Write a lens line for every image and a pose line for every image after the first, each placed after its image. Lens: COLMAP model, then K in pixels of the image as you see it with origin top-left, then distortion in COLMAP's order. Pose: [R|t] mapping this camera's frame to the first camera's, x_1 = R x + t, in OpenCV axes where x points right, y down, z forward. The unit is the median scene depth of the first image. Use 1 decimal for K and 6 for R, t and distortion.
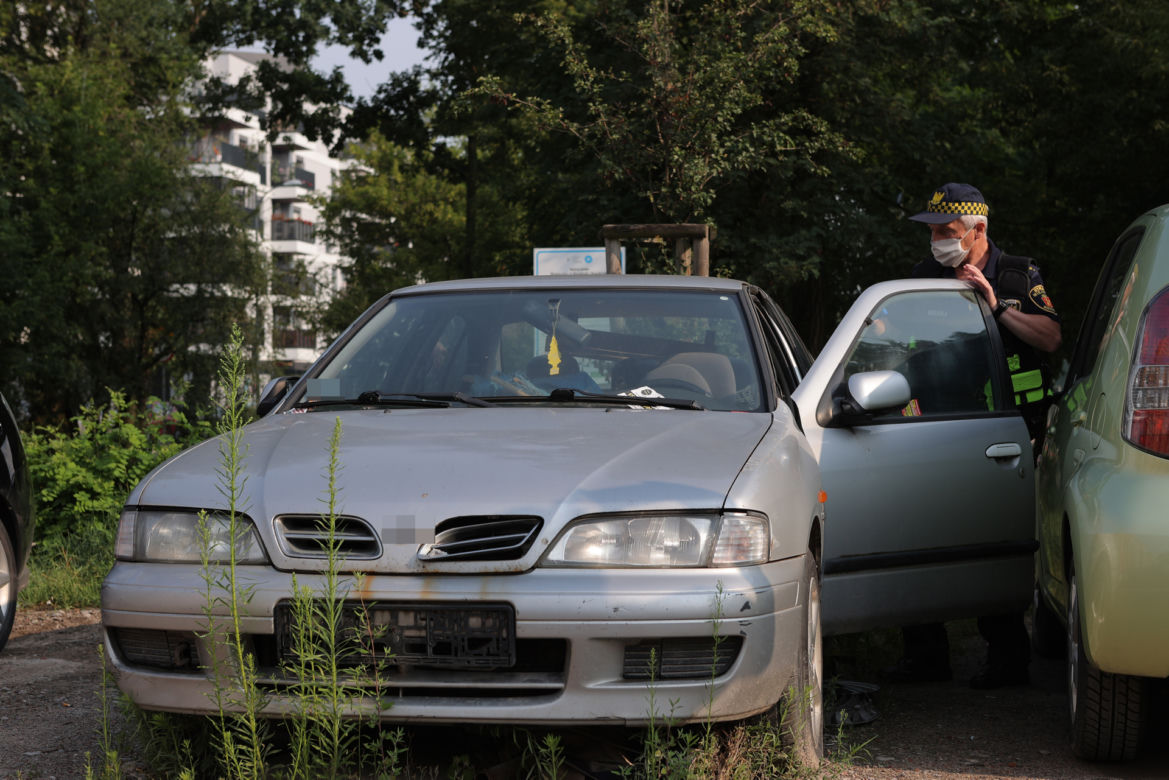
lens RADIAL K [[2047.8, 0, 584.5], [0, 2047.8, 390.0], [0, 0, 1]] dist [0.034353, 0.085193]
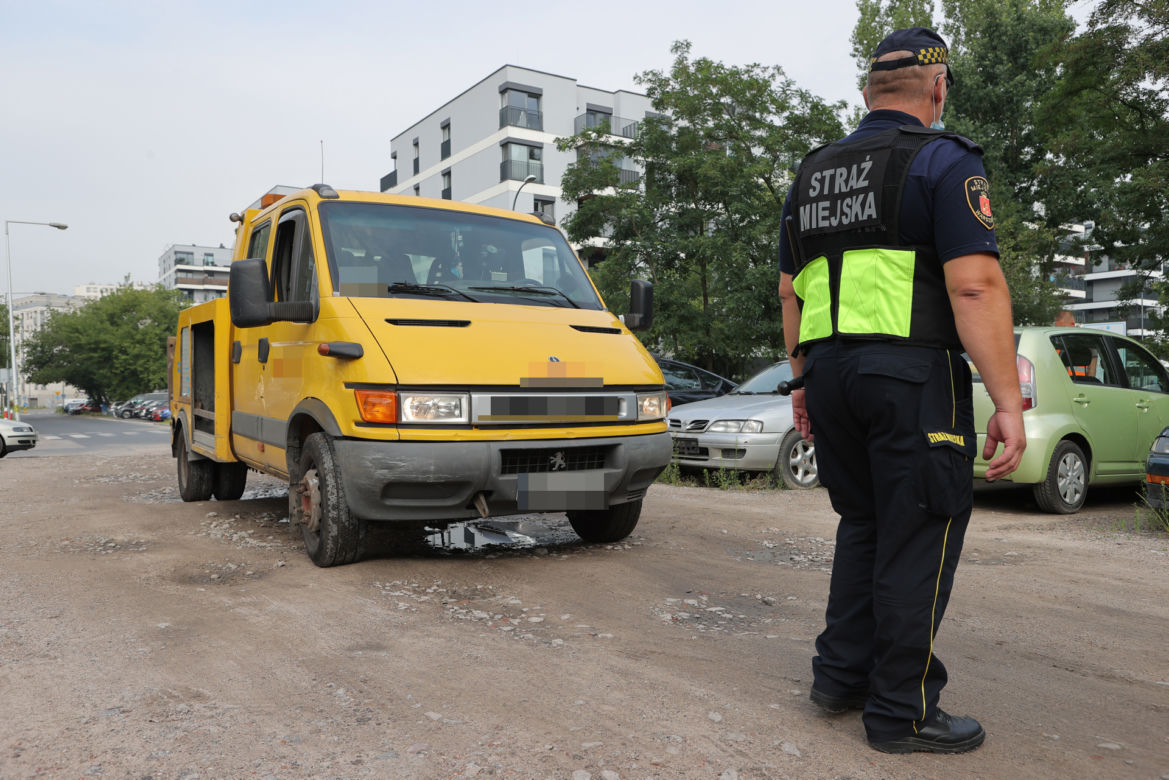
lens RADIAL K [[872.3, 0, 584.5], [0, 872.3, 390.0], [0, 0, 1]] dist [0.003151, -0.001438]
pose [[0.703308, -0.003195, -0.710878, 1.126280], [0.008116, 0.999961, 0.003535, -0.012056], [0.710839, -0.008256, 0.703306, -0.509691]]
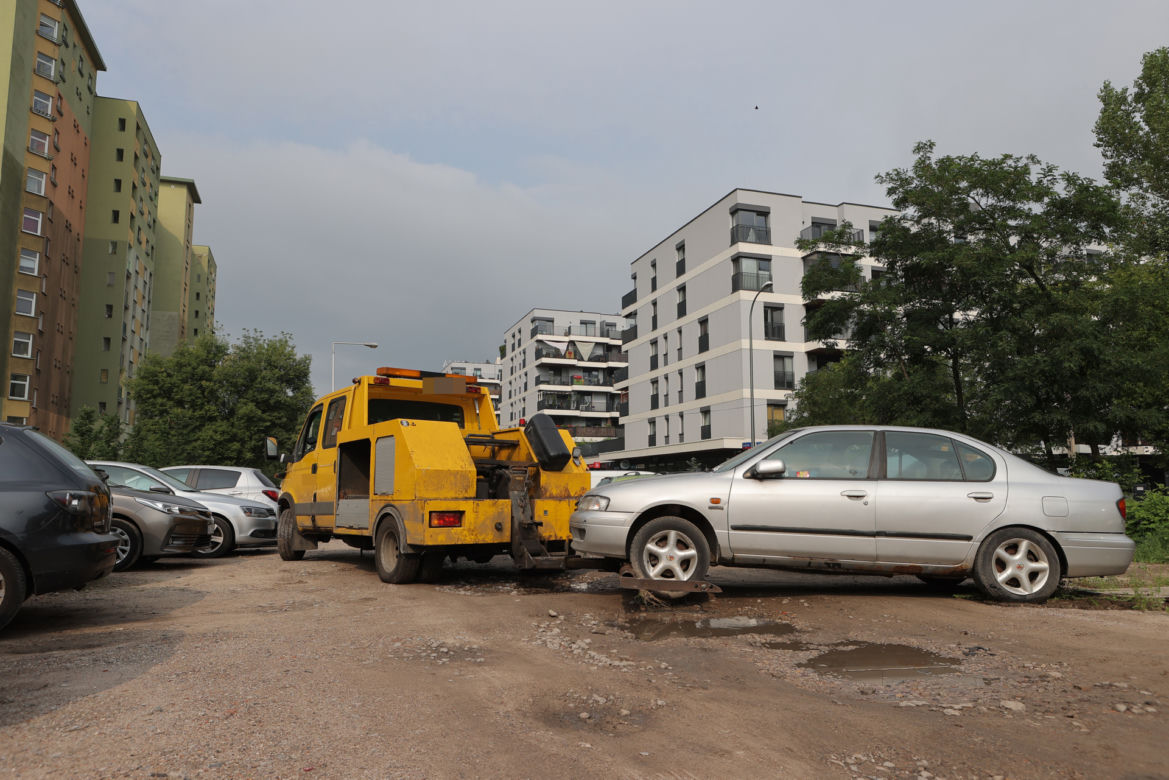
lens RADIAL K [[781.8, 0, 584.5], [0, 781.8, 390.0], [0, 0, 1]] dist [0.001929, 0.003351]
pose [[0.492964, -0.102963, -0.863936, 0.723637], [0.000031, 0.992975, -0.118324, -0.001594], [0.870049, 0.058303, 0.489505, -0.462143]]
